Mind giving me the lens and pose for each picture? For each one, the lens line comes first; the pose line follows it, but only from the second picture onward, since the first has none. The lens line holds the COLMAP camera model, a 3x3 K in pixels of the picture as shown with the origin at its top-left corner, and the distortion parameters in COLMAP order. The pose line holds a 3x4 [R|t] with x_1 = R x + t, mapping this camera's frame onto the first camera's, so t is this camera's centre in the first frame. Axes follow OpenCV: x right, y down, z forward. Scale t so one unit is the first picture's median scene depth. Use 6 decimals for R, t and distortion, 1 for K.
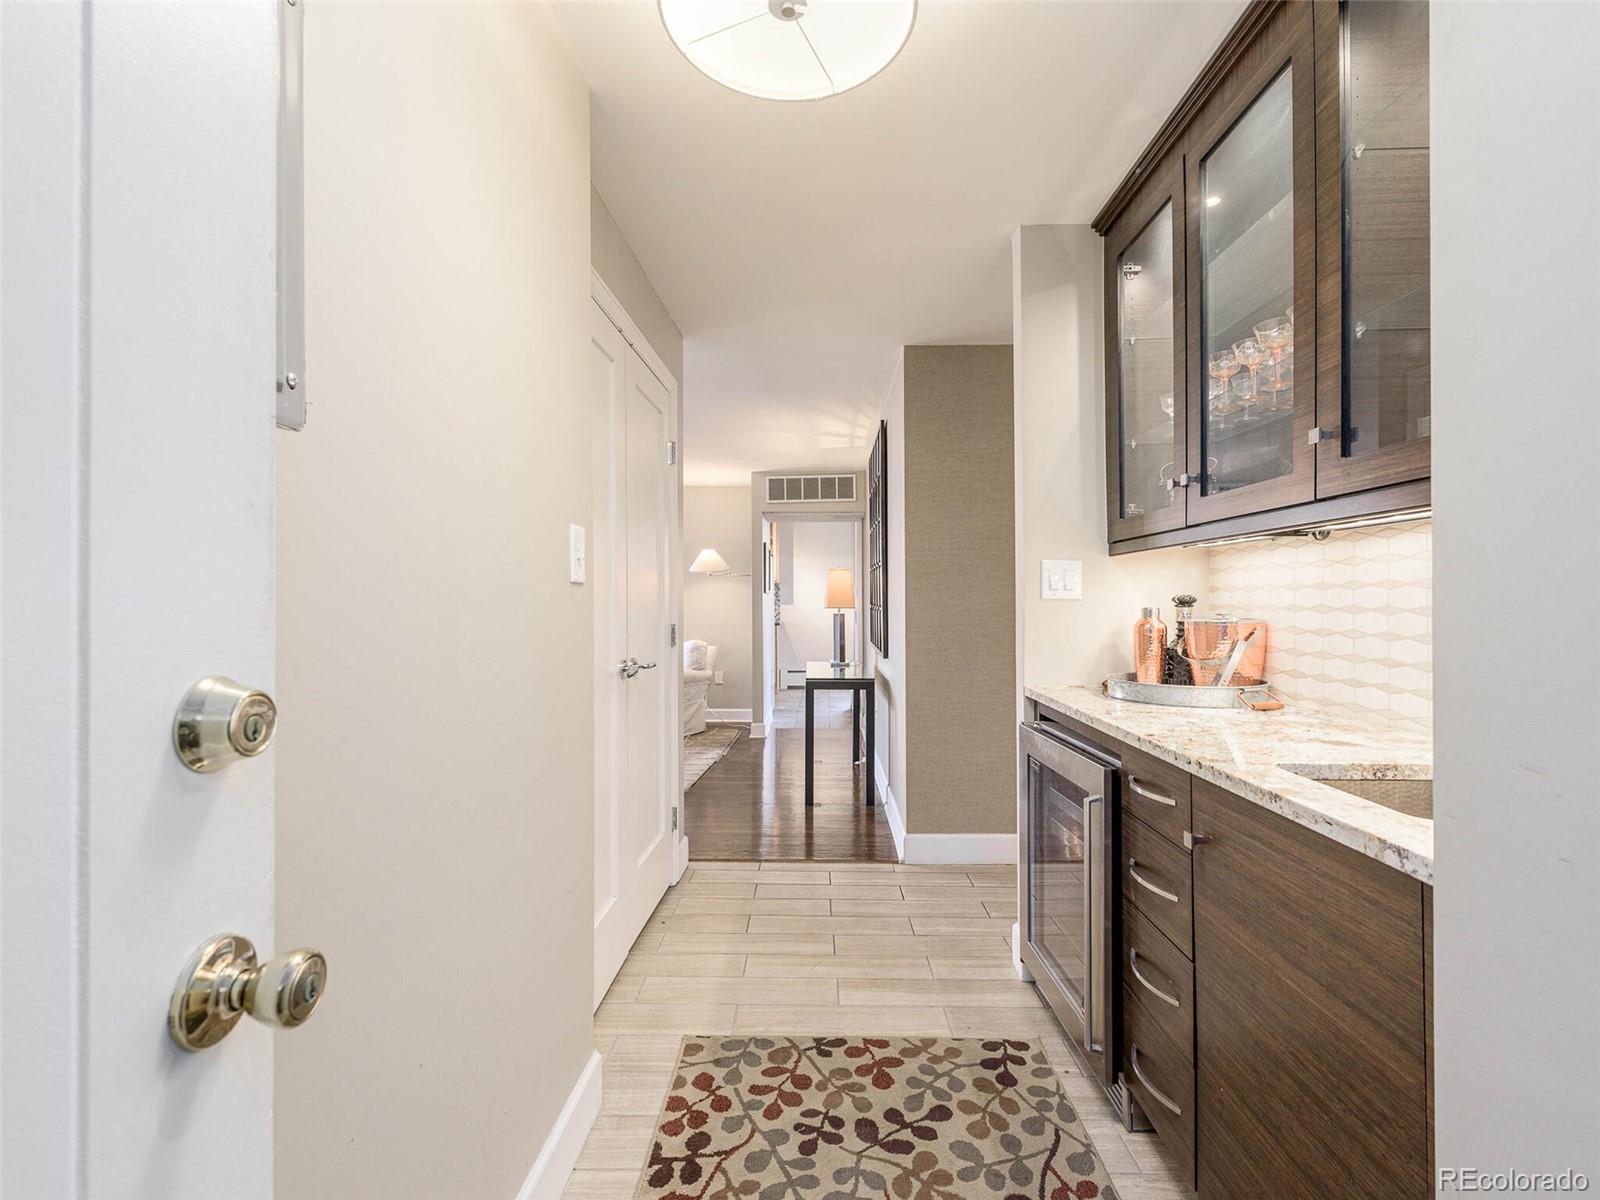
lens RADIAL K [[706.4, 0, 803.1], [0, 706.4, 594.7], [0, 0, 1]] dist [0.018756, -0.006809]
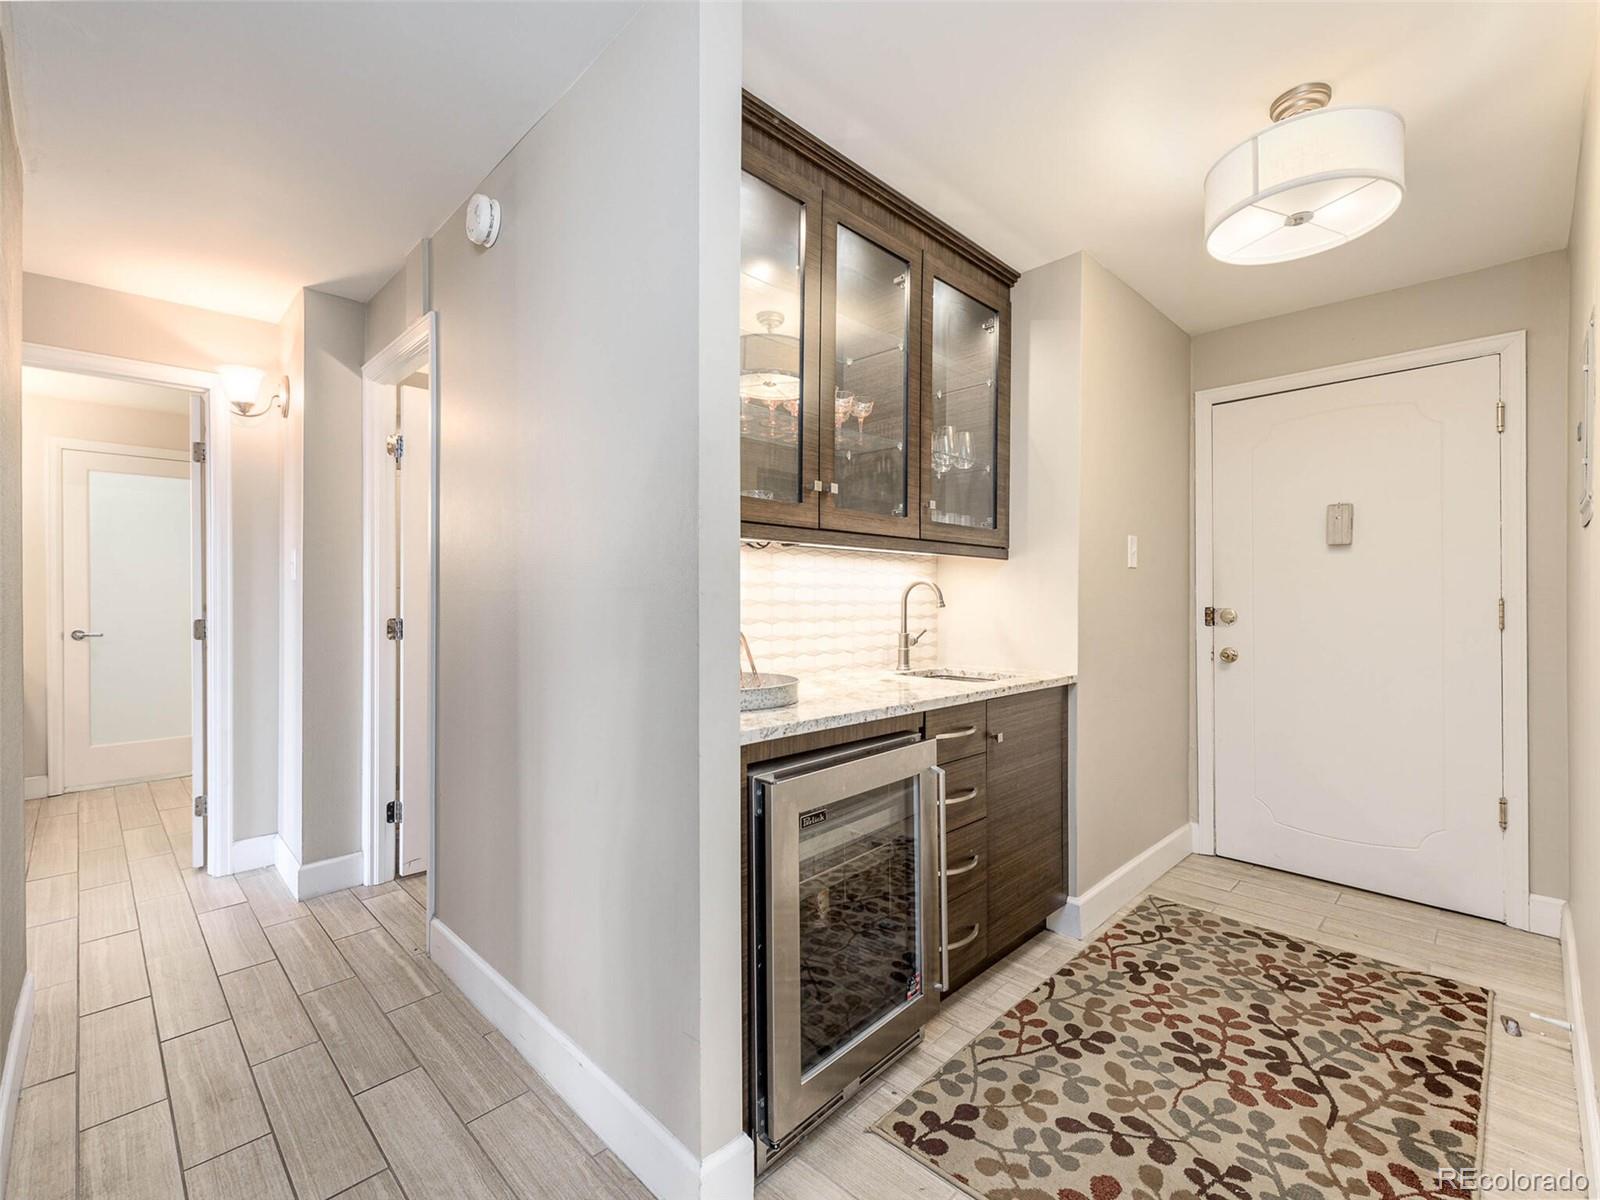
lens RADIAL K [[706.4, 0, 803.6], [0, 706.4, 603.5], [0, 0, 1]] dist [0.018756, -0.006809]
pose [[-0.726055, 0.001239, 0.687635, -0.210059], [-0.004102, 0.999973, -0.006133, 0.030254], [-0.687624, -0.007274, -0.726031, 1.948826]]
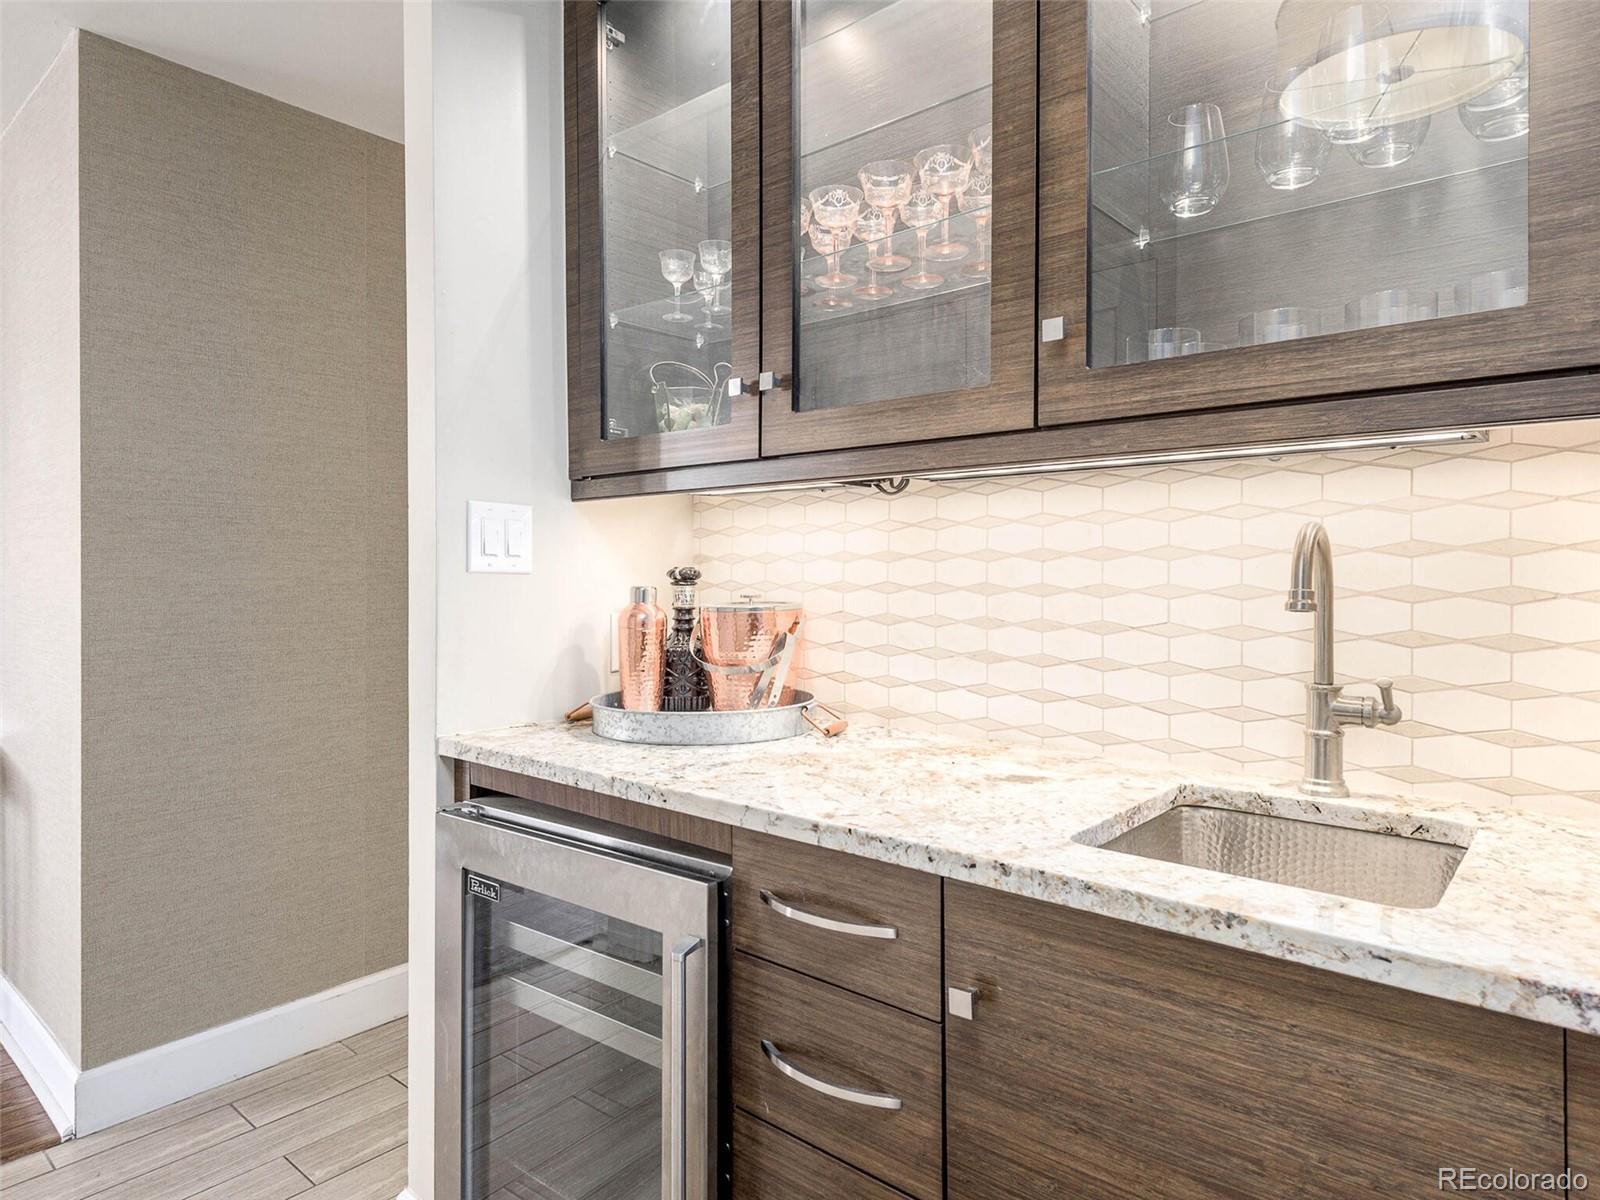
lens RADIAL K [[916.9, 0, 787.3], [0, 916.9, 576.5], [0, 0, 1]] dist [0.008194, -0.003503]
pose [[0.620643, 0.004901, 0.784078, -0.086203], [-0.011517, 0.999930, 0.002866, 0.007399], [-0.784009, -0.010809, 0.620656, 0.520667]]
